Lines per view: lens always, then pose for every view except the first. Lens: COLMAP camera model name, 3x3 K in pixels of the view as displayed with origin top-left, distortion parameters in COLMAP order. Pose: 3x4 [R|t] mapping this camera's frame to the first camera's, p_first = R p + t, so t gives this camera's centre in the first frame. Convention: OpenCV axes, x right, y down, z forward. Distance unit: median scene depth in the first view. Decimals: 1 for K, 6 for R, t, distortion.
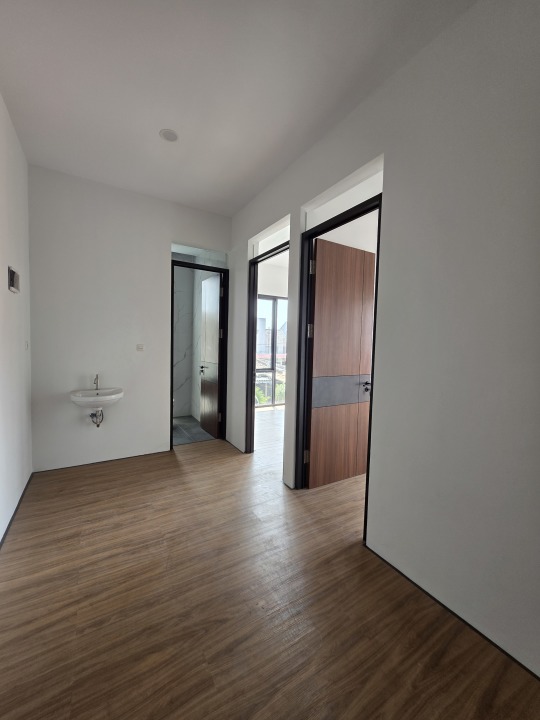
lens RADIAL K [[290.5, 0, 270.3], [0, 290.5, 360.3], [0, 0, 1]] dist [0.000490, 0.000017]
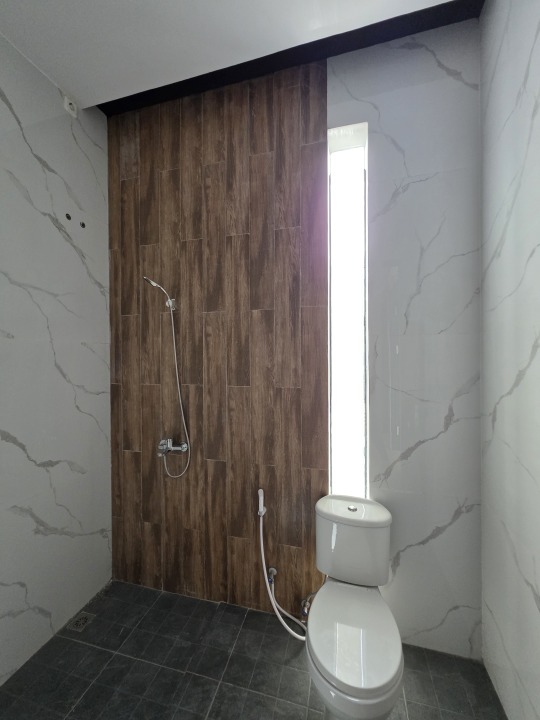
lens RADIAL K [[290.5, 0, 270.4], [0, 290.5, 360.4], [0, 0, 1]] dist [0.000490, 0.000017]
pose [[0.681998, -0.023742, -0.730969, -0.212341], [-0.022905, 0.998289, -0.053795, -0.048511], [0.730996, 0.053431, 0.680287, 0.705431]]
